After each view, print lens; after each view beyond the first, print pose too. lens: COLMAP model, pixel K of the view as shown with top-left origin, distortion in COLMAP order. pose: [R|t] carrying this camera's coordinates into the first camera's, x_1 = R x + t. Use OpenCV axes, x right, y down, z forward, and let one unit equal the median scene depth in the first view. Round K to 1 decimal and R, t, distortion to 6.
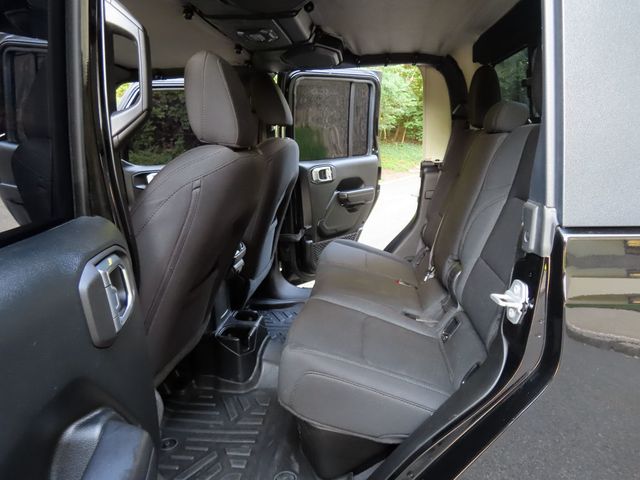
lens RADIAL K [[457.1, 0, 320.0], [0, 457.1, 239.9], [0, 0, 1]] dist [-0.008045, 0.000036]
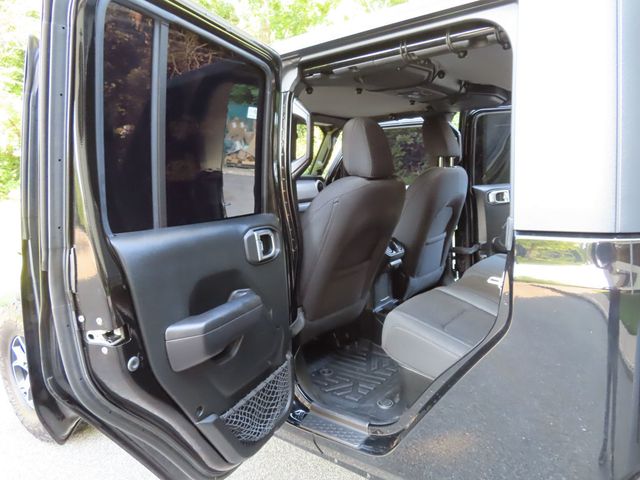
lens RADIAL K [[457.1, 0, 320.0], [0, 457.1, 239.9], [0, 0, 1]] dist [-0.008045, 0.000036]
pose [[0.856833, 0.062387, -0.511805, 0.231965], [-0.086291, 0.996003, -0.023054, 0.028776], [0.508321, 0.063918, 0.858792, -0.198154]]
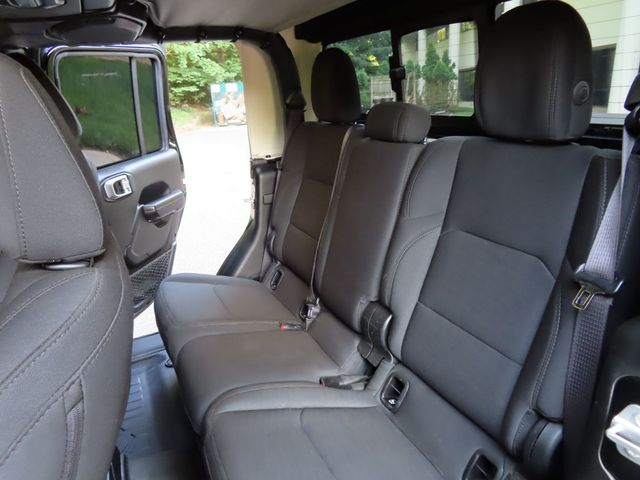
lens RADIAL K [[457.1, 0, 320.0], [0, 457.1, 239.9], [0, 0, 1]] dist [-0.008045, 0.000036]
pose [[0.850176, -0.194066, 0.489427, -0.105879], [0.150592, 0.980385, 0.127148, -0.117991], [-0.504502, -0.034395, 0.862725, 0.222737]]
